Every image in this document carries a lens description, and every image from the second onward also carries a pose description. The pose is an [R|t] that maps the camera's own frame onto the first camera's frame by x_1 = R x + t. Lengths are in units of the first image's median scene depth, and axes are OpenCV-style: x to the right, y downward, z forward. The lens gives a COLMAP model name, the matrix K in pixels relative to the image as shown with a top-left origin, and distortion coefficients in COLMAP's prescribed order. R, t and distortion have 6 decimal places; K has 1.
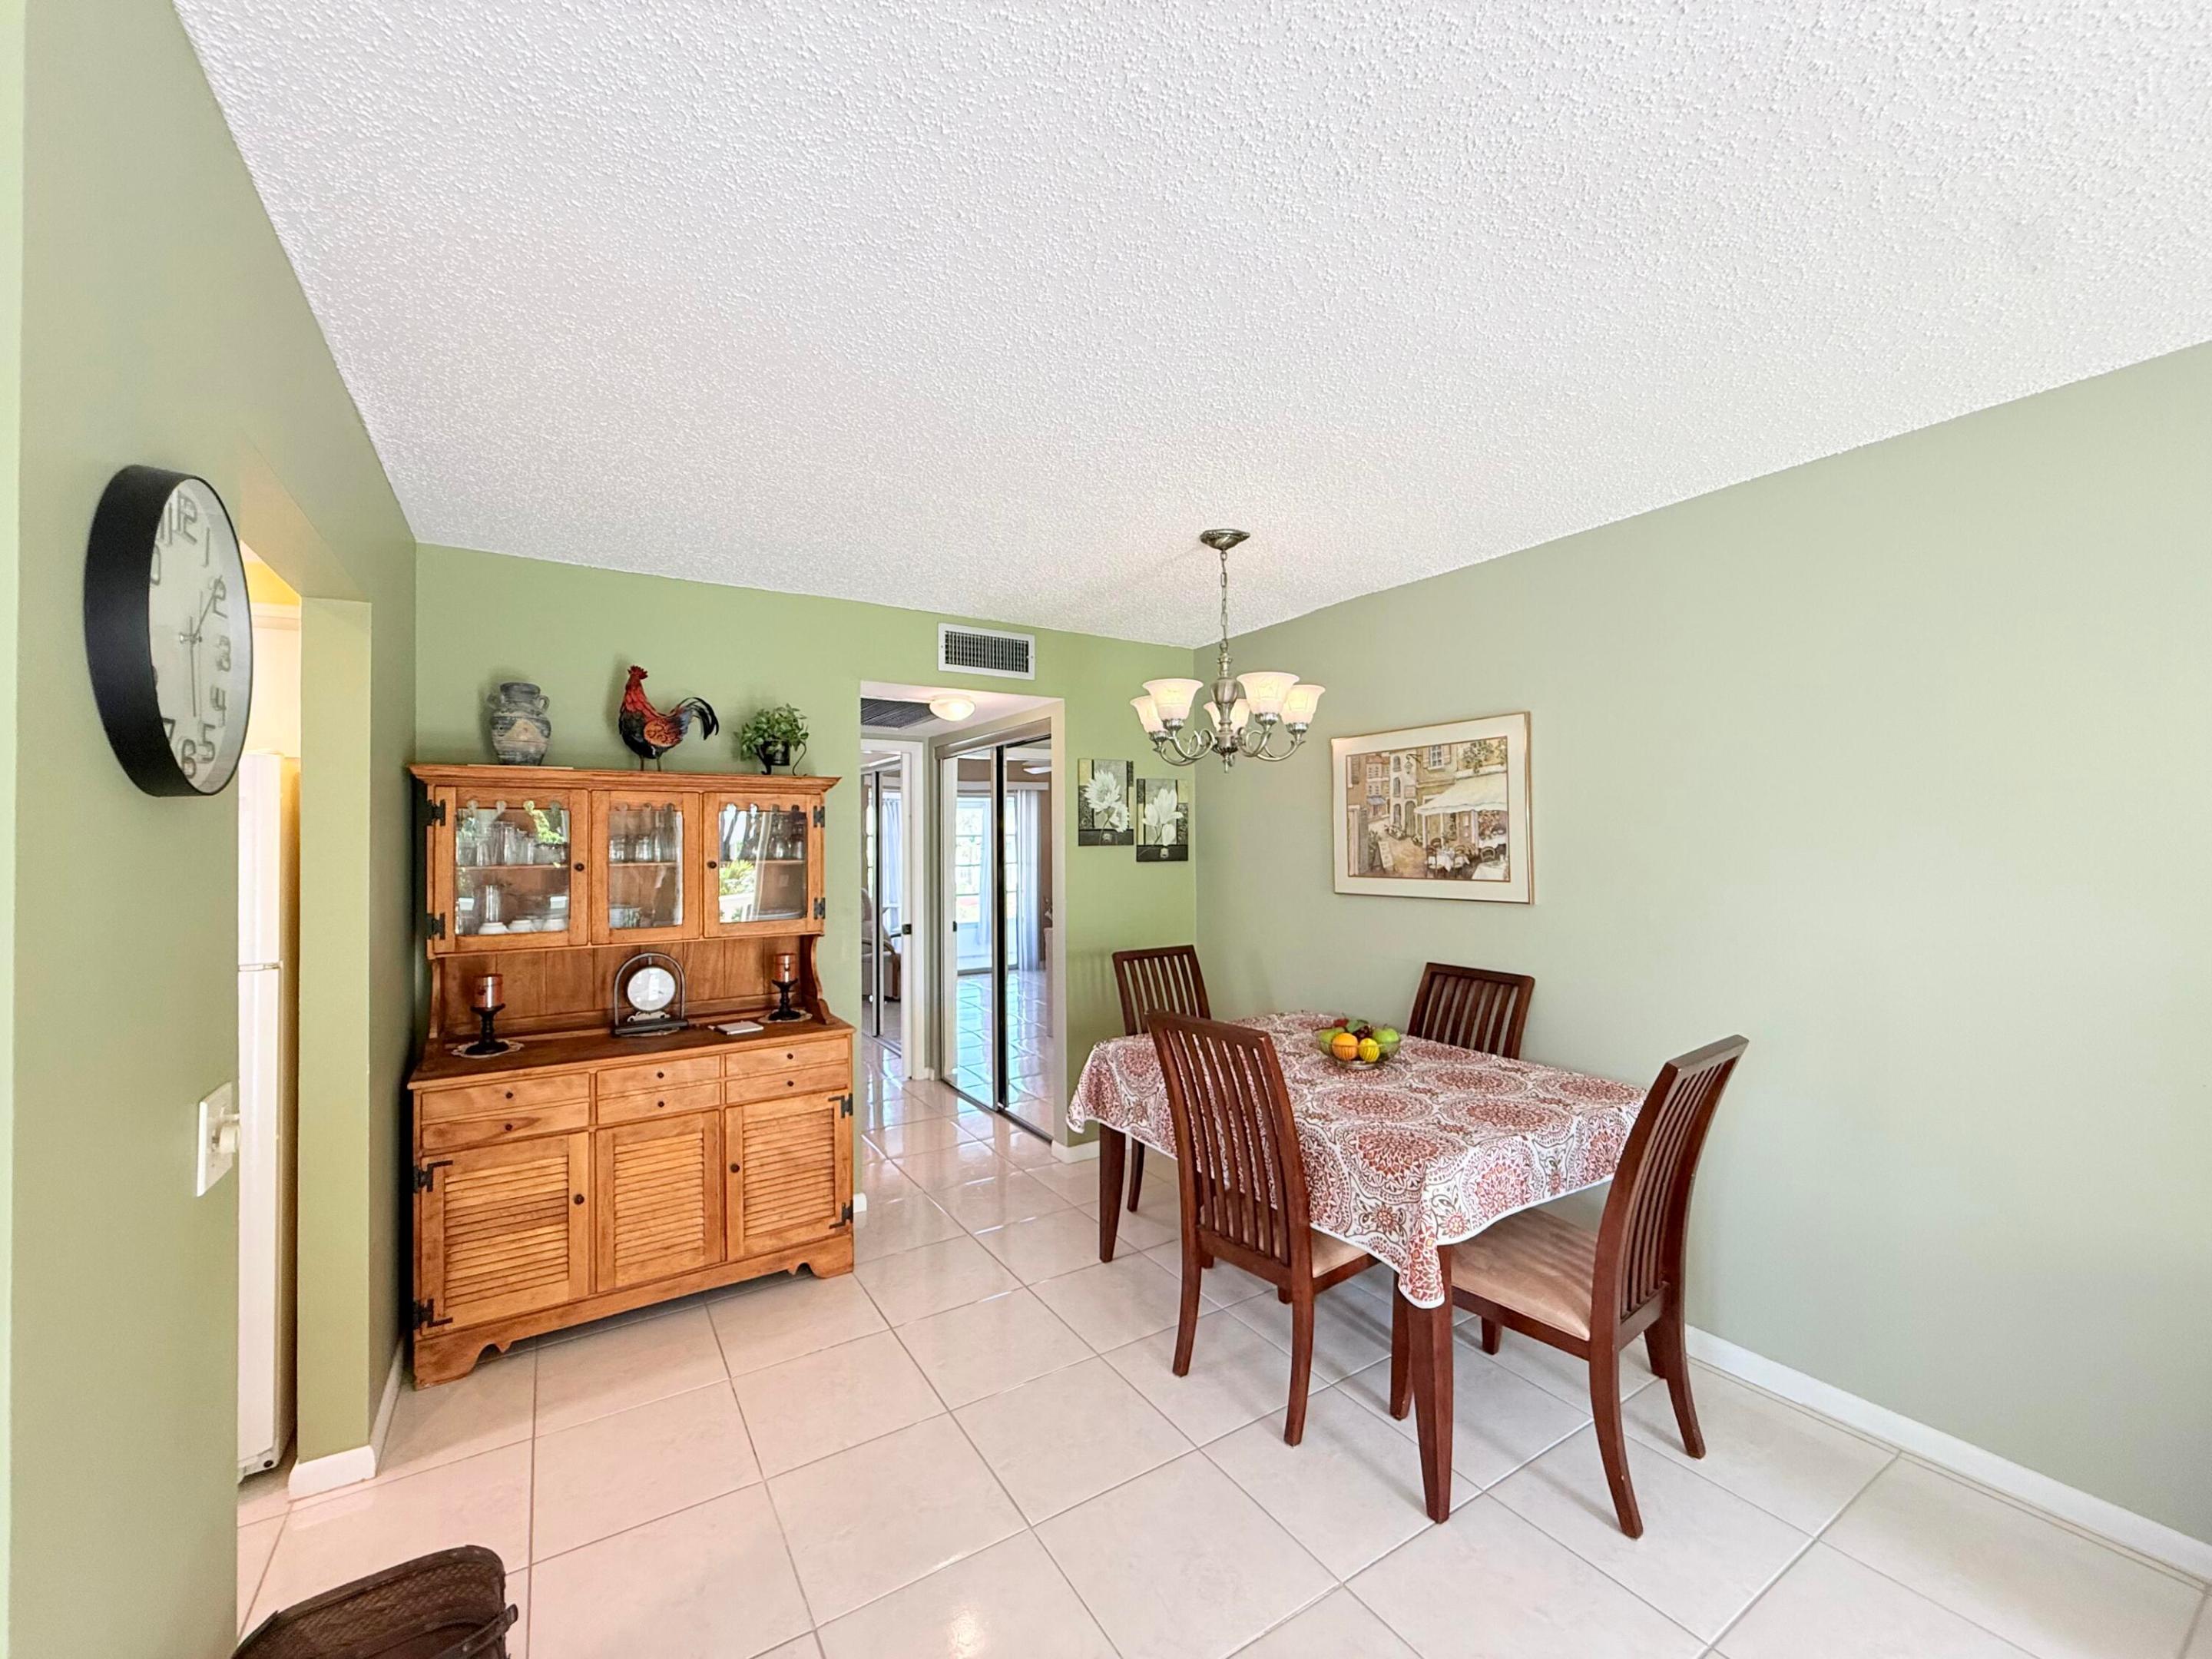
lens RADIAL K [[882.2, 0, 1096.8], [0, 882.2, 828.2], [0, 0, 1]] dist [0.000393, 0.000108]
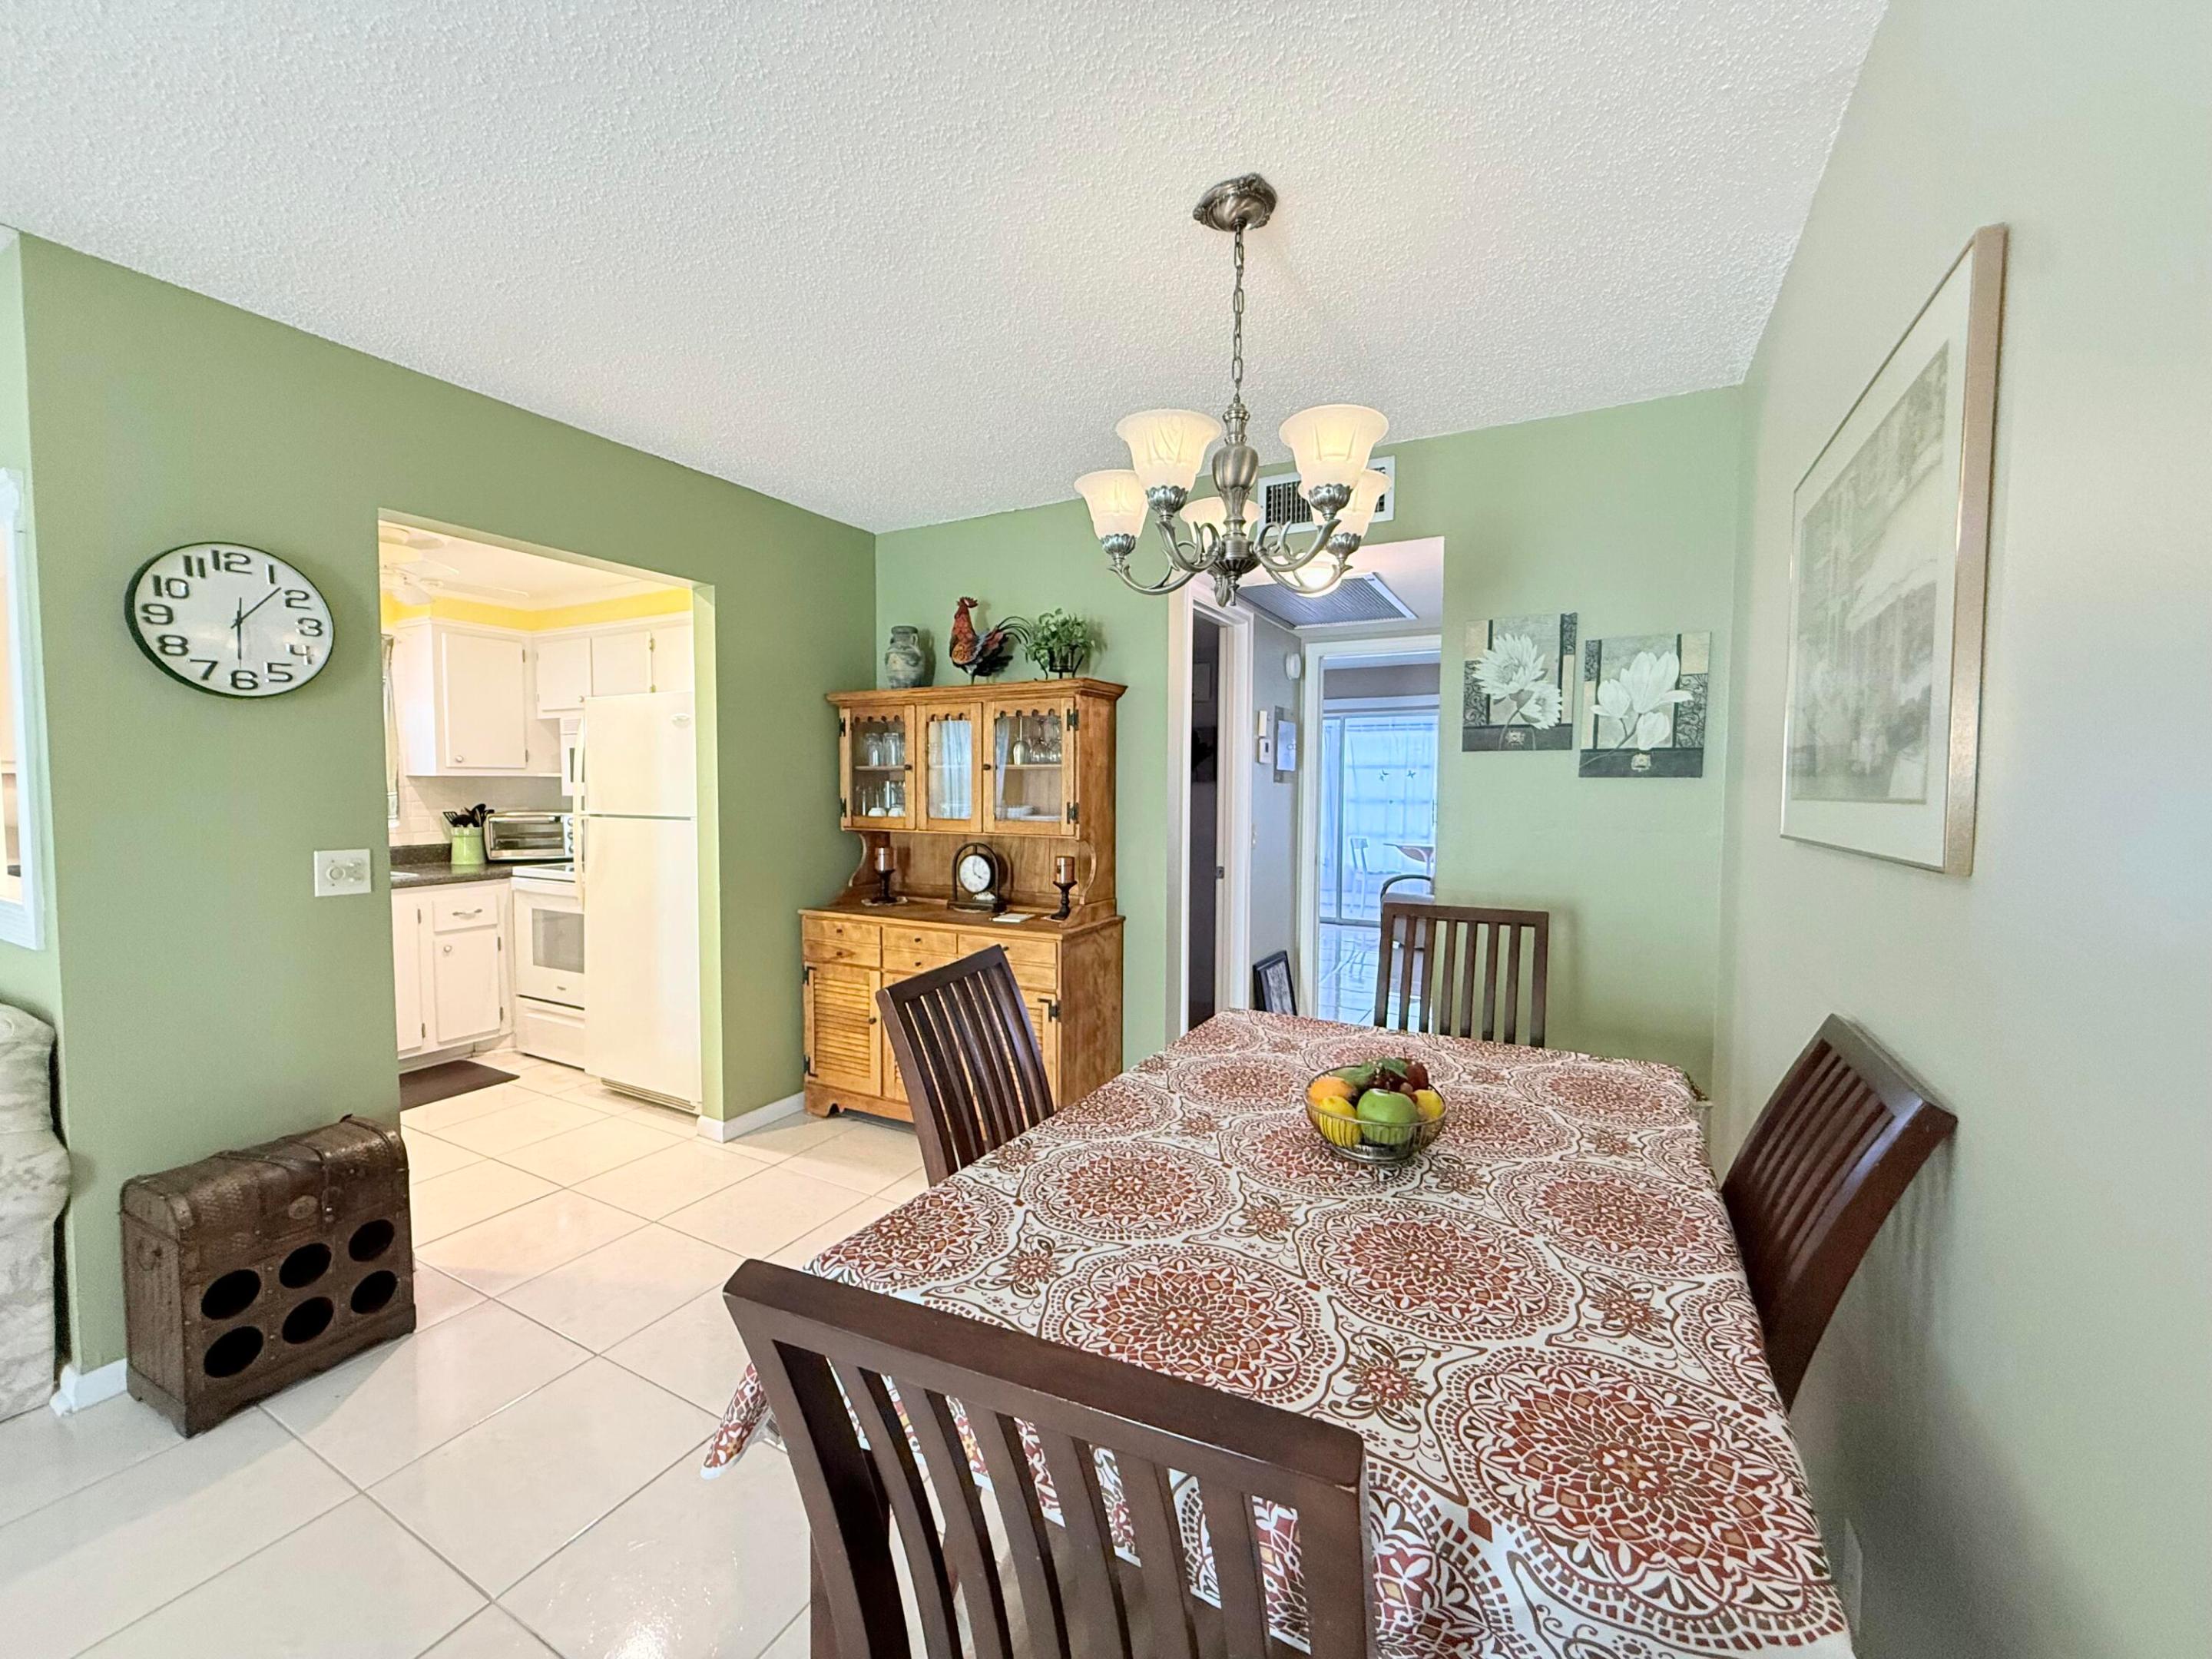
lens RADIAL K [[882.2, 0, 1096.8], [0, 882.2, 828.2], [0, 0, 1]] dist [0.000393, 0.000108]
pose [[0.489601, 0.053560, -0.870300, 0.573631], [0.002862, 0.998008, 0.063030, 0.046771], [0.871942, -0.033350, 0.488472, 0.551024]]
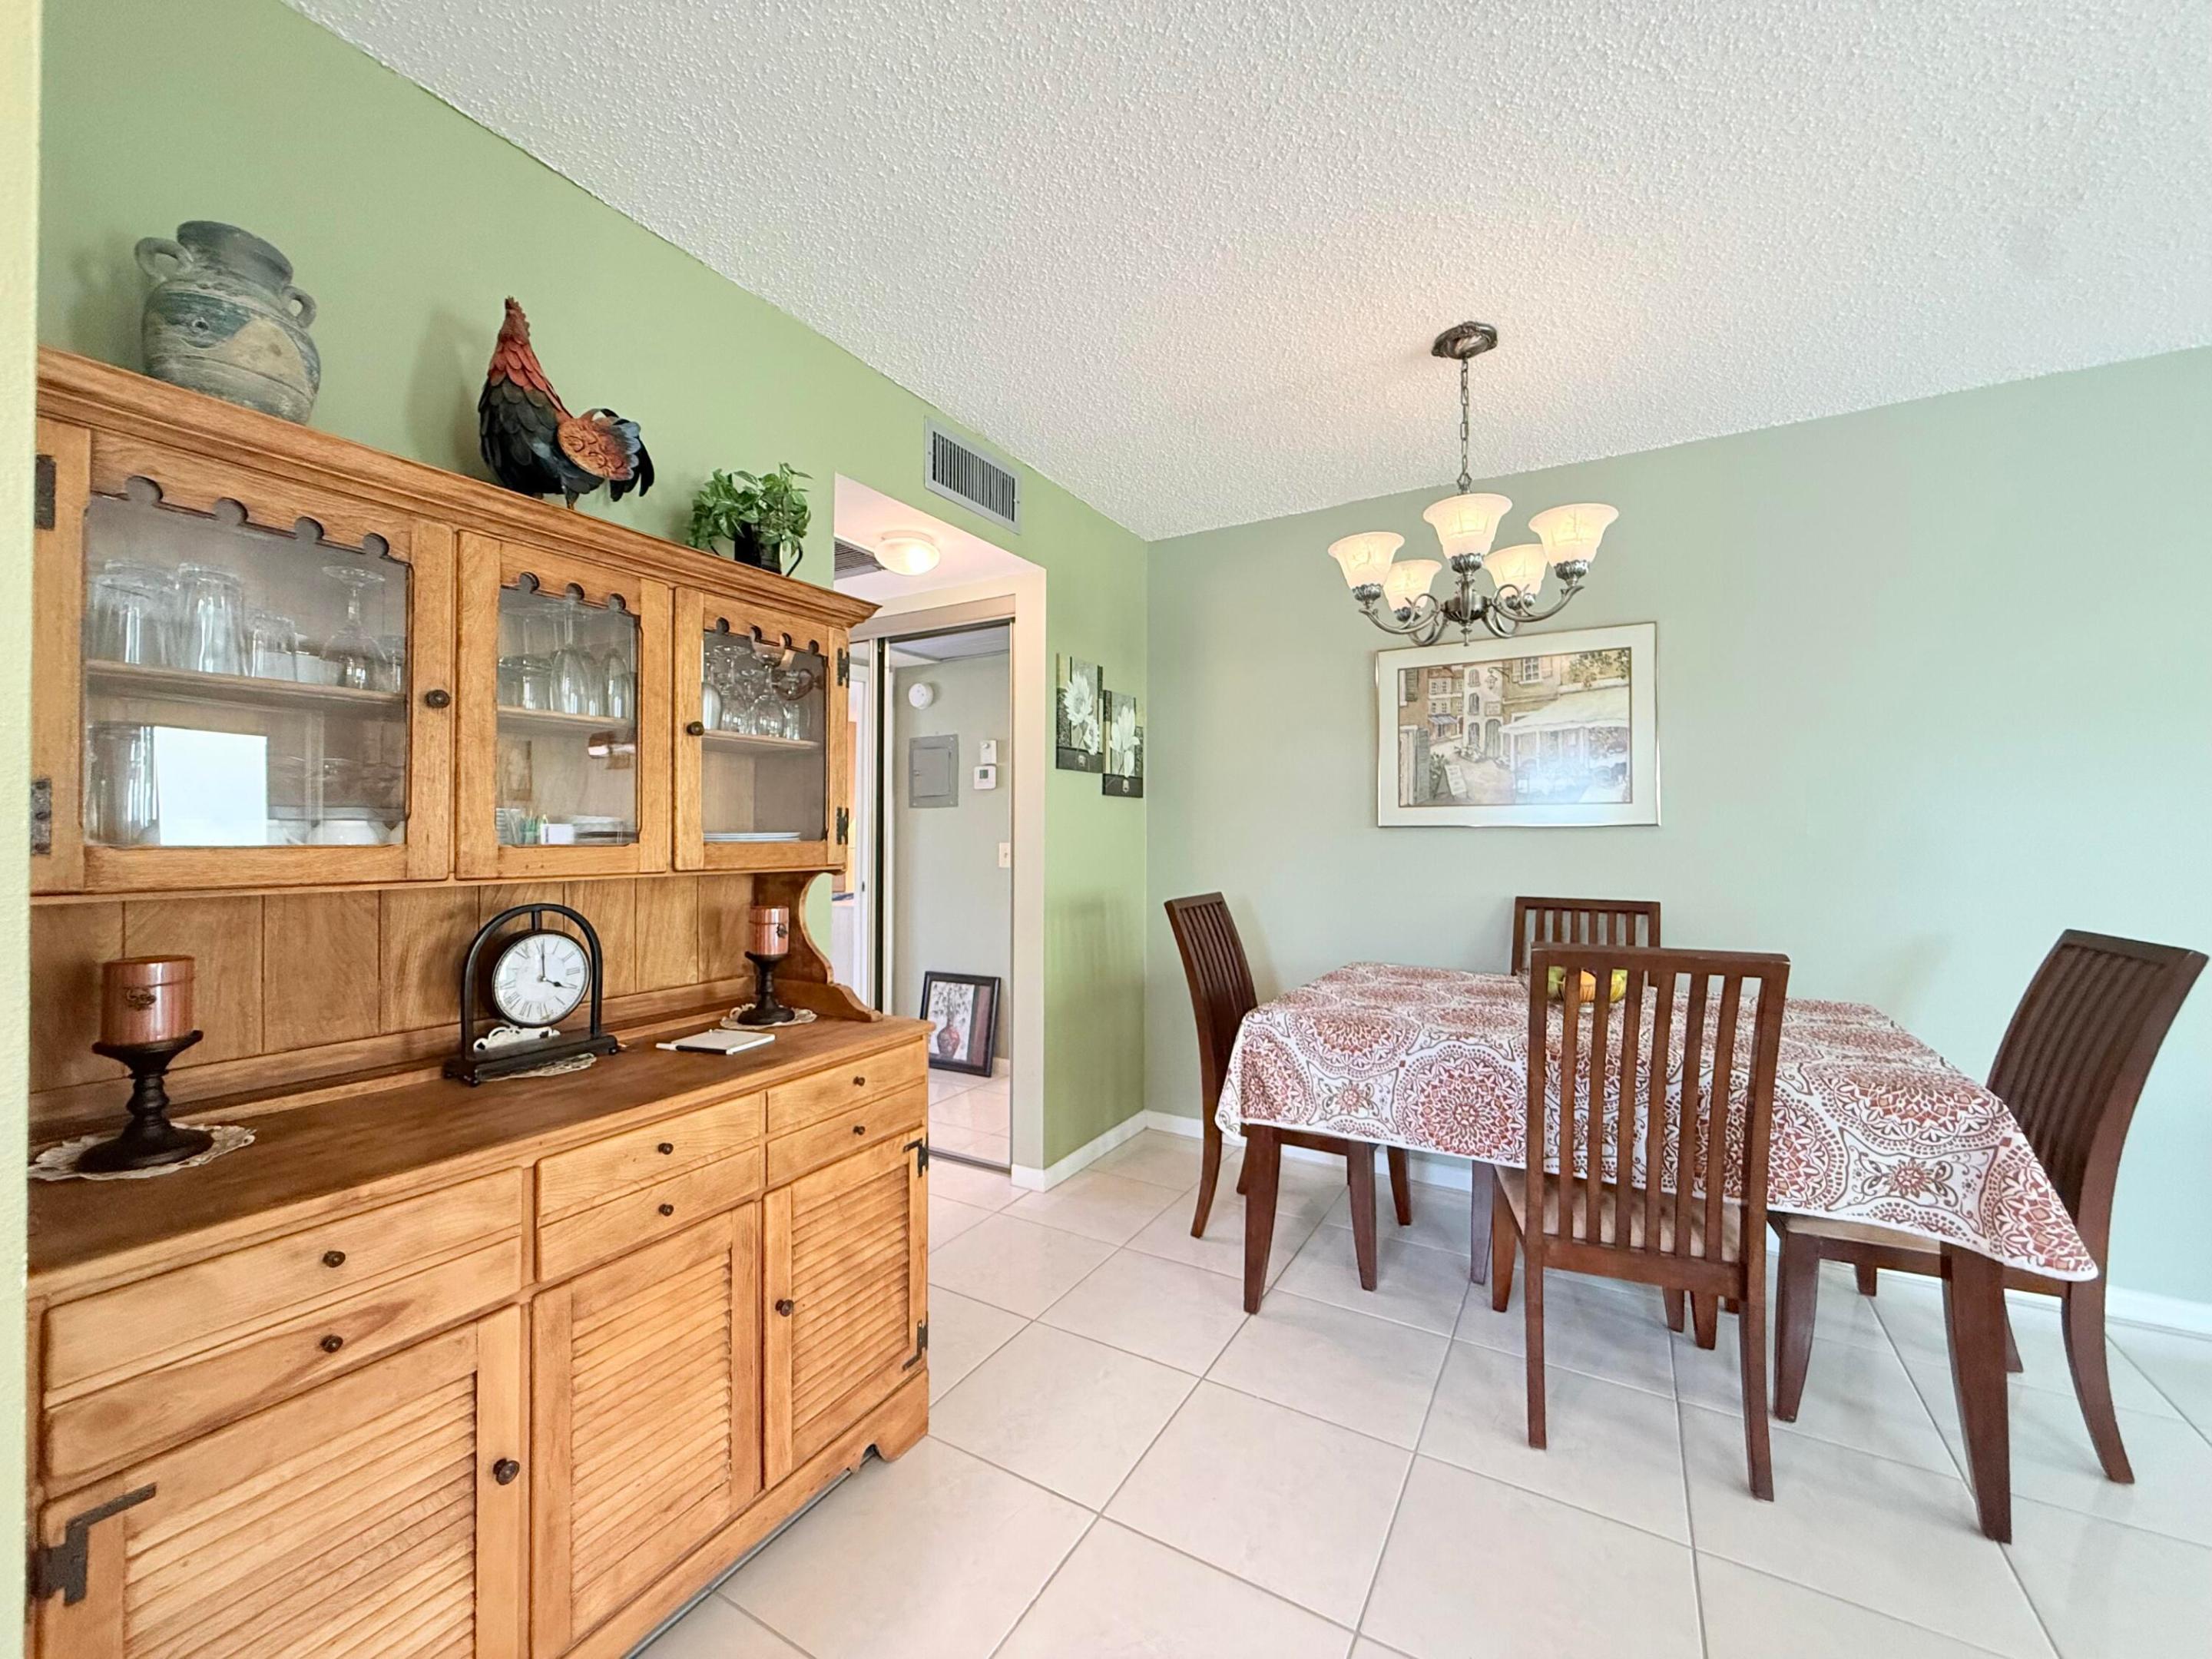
lens RADIAL K [[882.2, 0, 1096.8], [0, 882.2, 828.2], [0, 0, 1]] dist [0.000393, 0.000108]
pose [[0.885043, 0.013739, 0.465306, -0.446673], [-0.017090, 0.999849, 0.002985, 0.090031], [-0.465195, -0.010594, 0.885145, 0.415152]]
